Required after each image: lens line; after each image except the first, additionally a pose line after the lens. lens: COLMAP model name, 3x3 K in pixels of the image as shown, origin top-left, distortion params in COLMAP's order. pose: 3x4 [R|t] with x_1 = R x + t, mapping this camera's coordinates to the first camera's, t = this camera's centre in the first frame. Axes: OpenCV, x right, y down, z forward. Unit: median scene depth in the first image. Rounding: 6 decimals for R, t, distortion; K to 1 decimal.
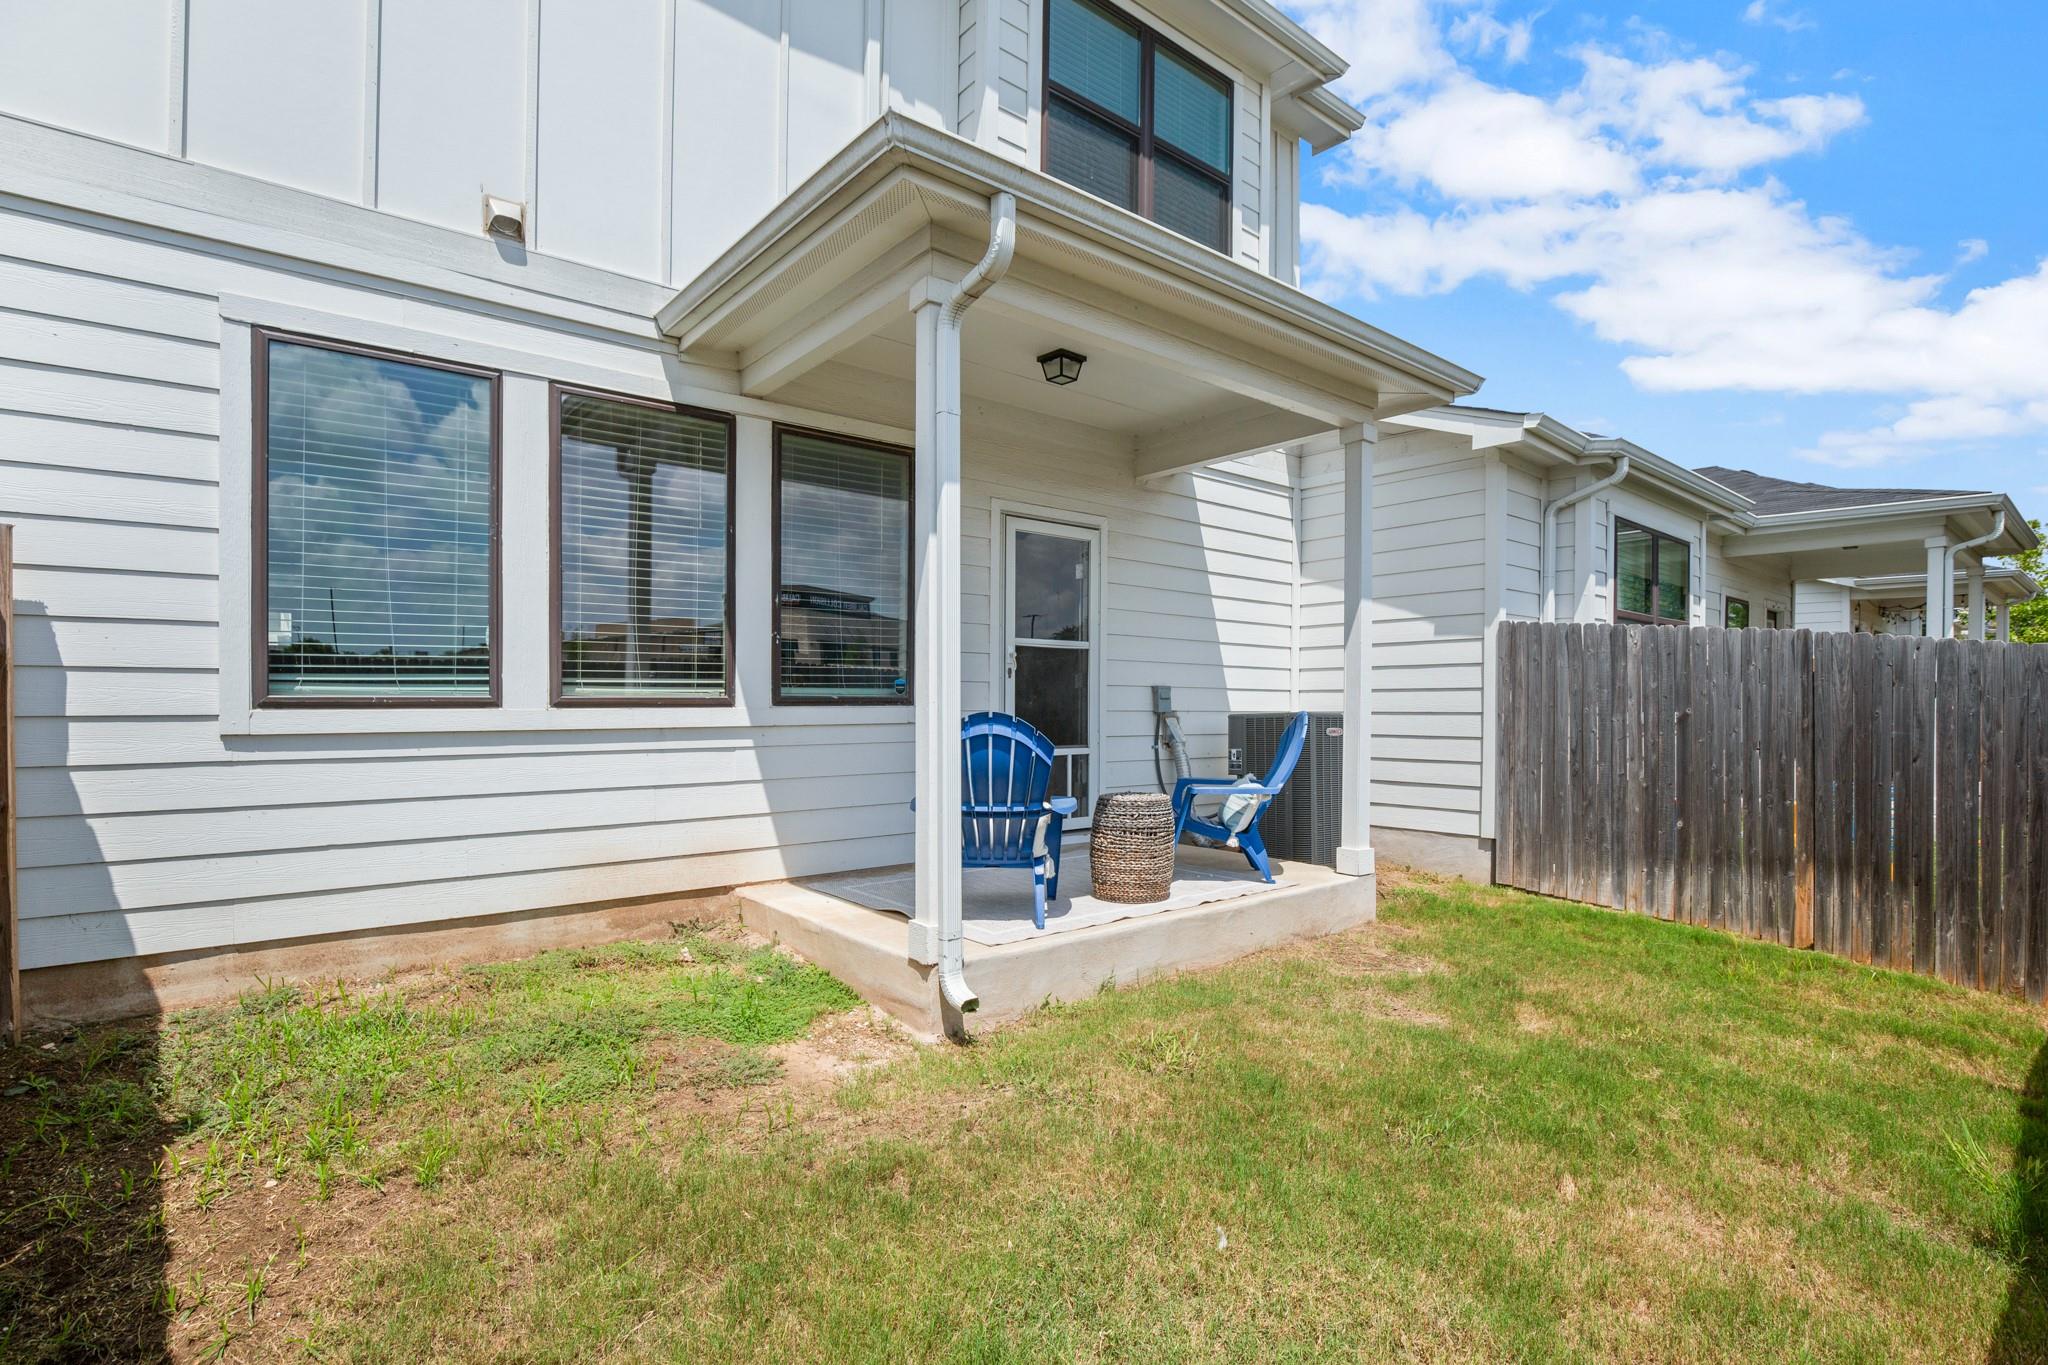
lens RADIAL K [[983.0, 0, 1022.4], [0, 983.0, 699.4], [0, 0, 1]] dist [-0.042138, 0.000132]
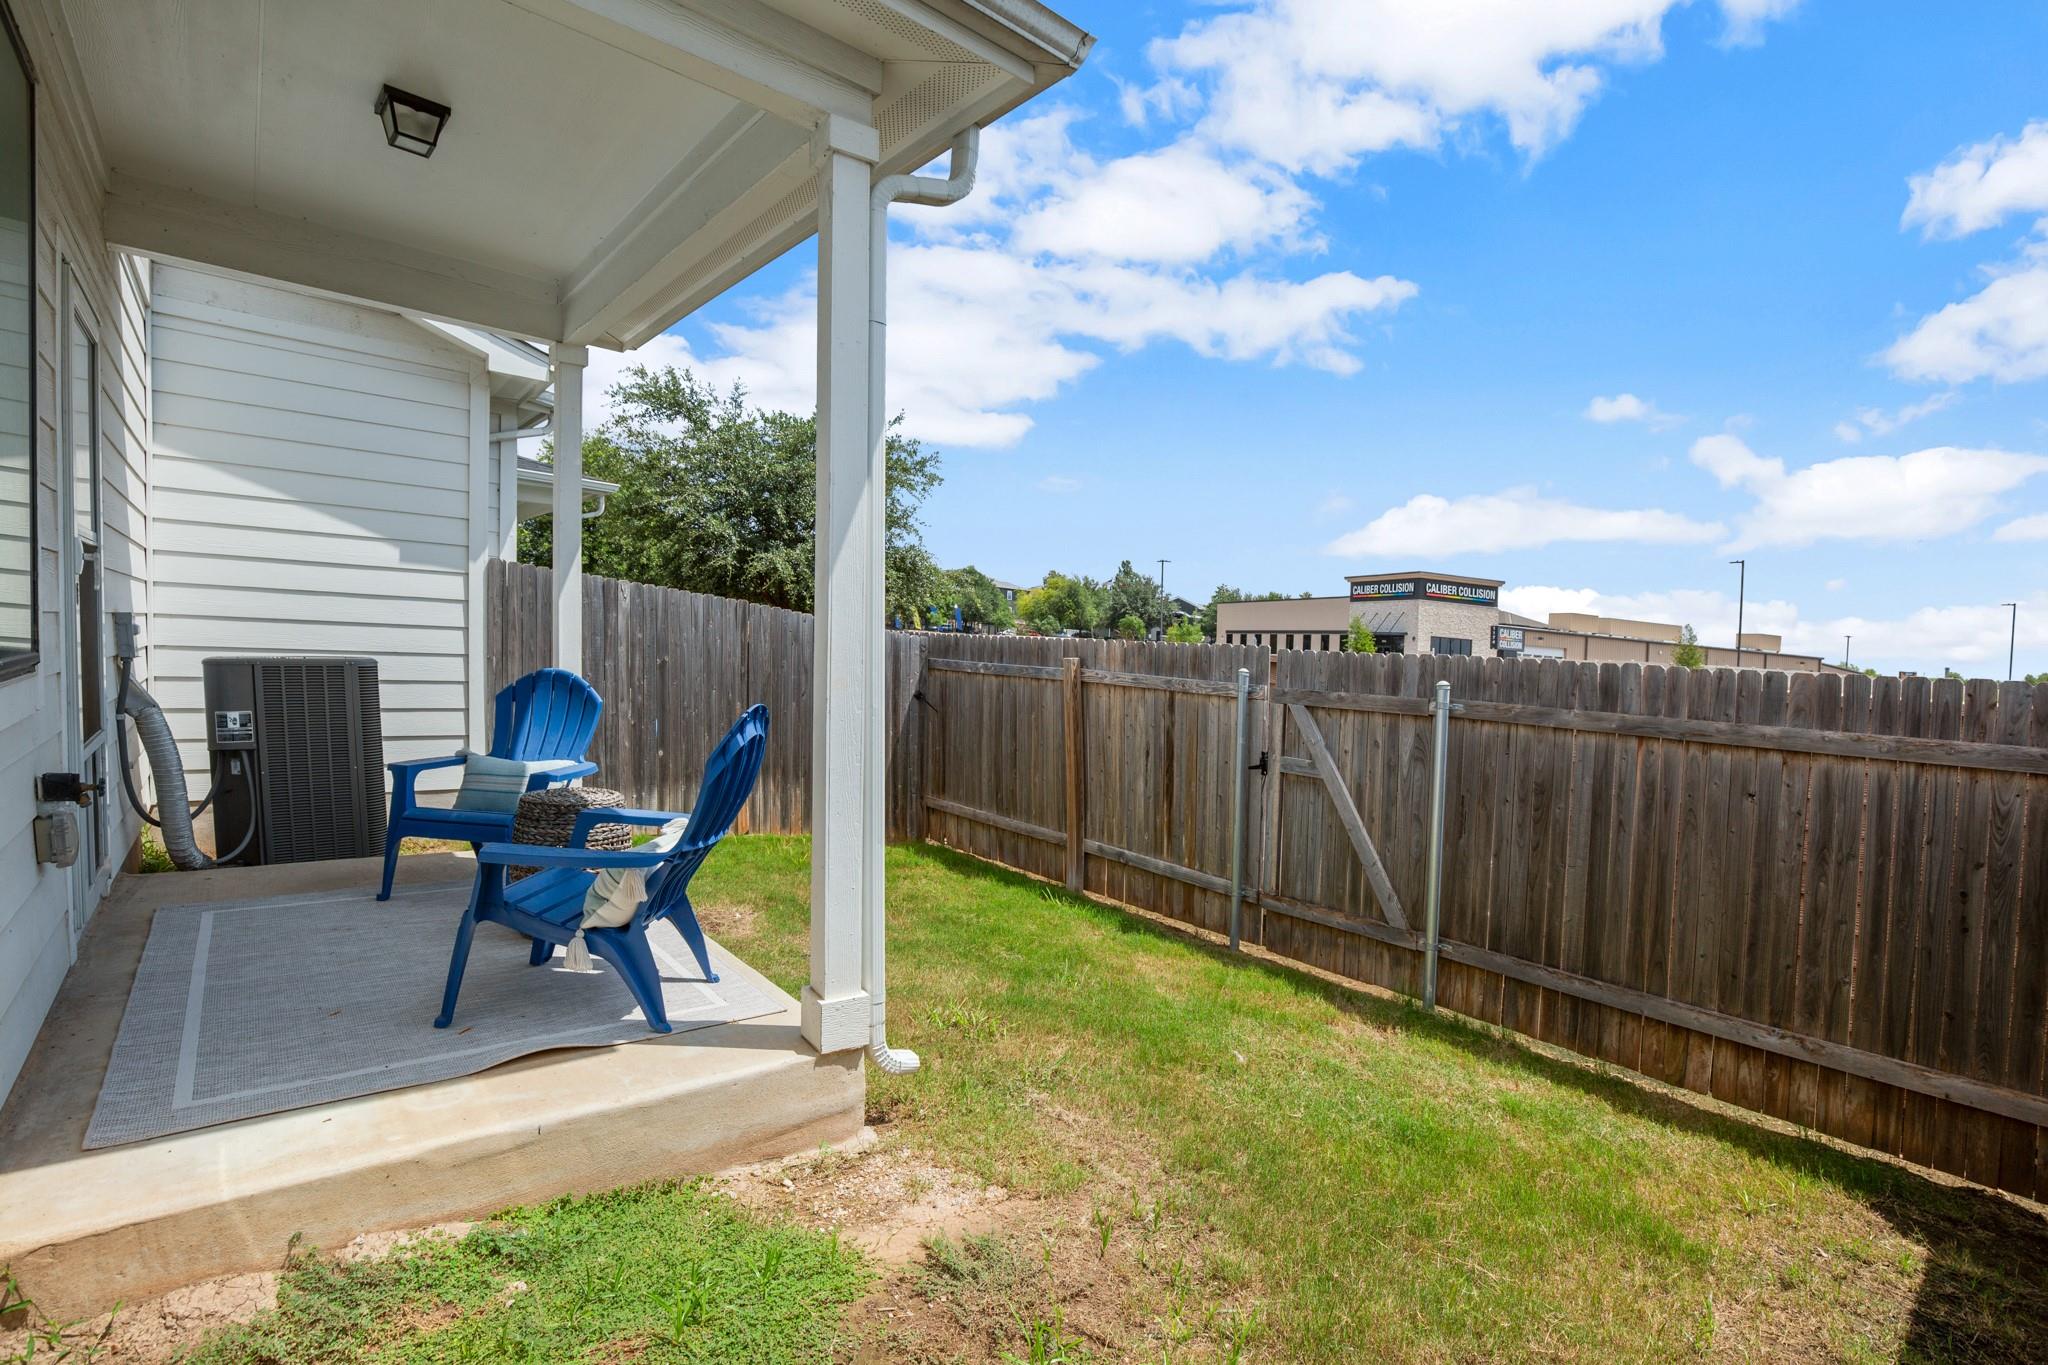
lens RADIAL K [[983.0, 0, 1022.4], [0, 983.0, 699.4], [0, 0, 1]] dist [-0.042138, 0.000132]
pose [[-0.018844, -0.053300, 0.998401, -0.535159], [-0.056043, 0.997064, 0.052171, -0.025684], [-0.998251, -0.054970, -0.021775, 0.582646]]
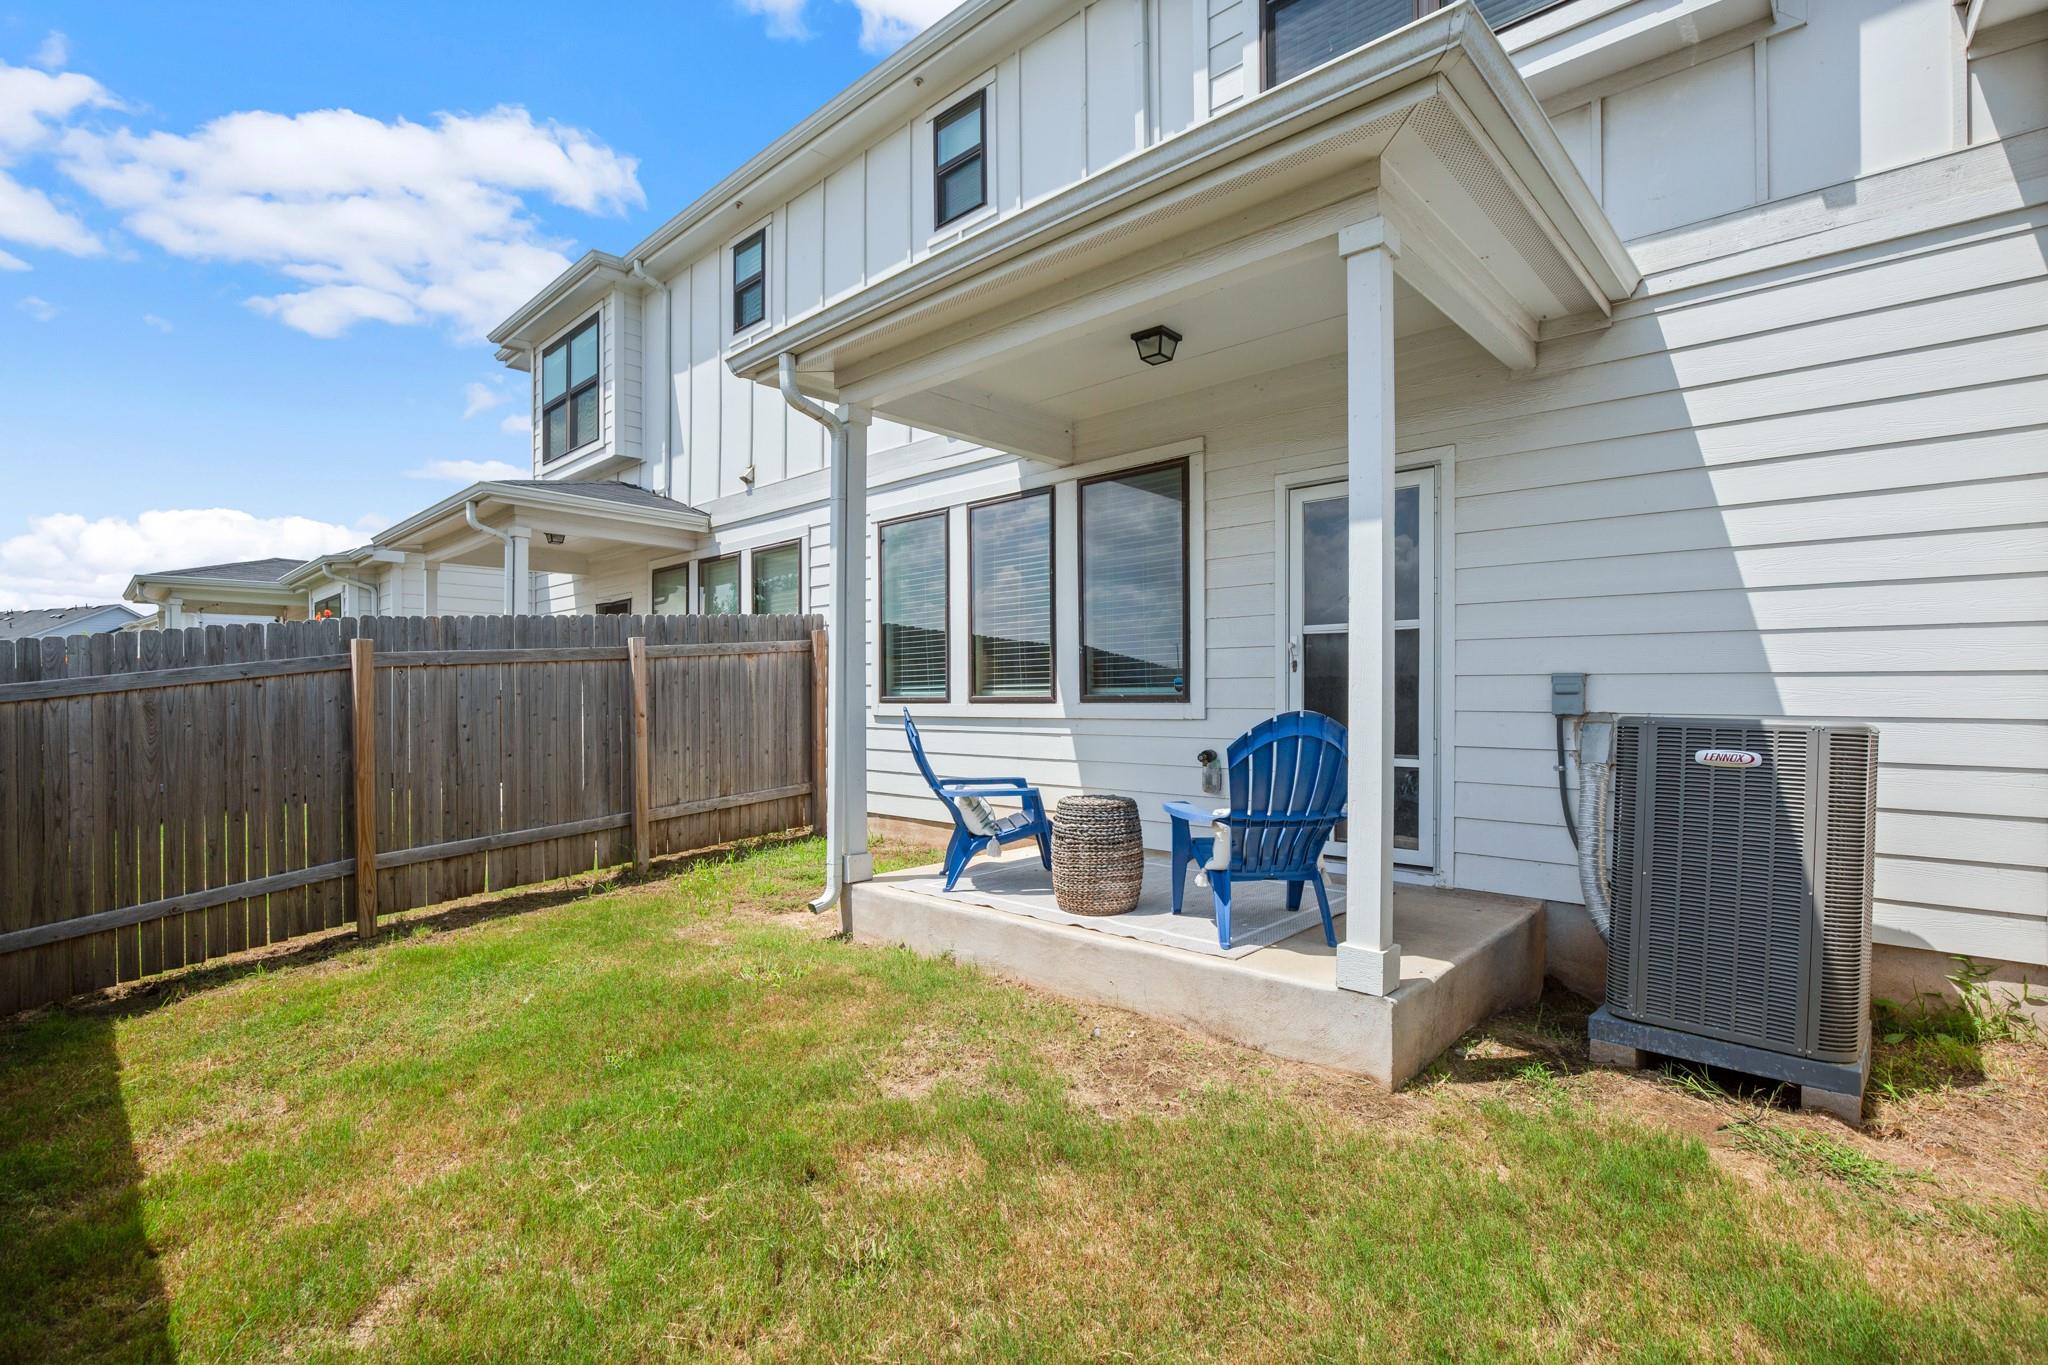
lens RADIAL K [[932.8, 0, 1024.0], [0, 932.8, 682.5], [0, 0, 1]] dist [-0.041713, -0.000027]
pose [[0.129917, -0.019685, -0.991329, 0.854811], [0.003932, 0.999805, -0.019338, 0.003204], [0.991517, -0.001386, 0.129969, 0.708898]]
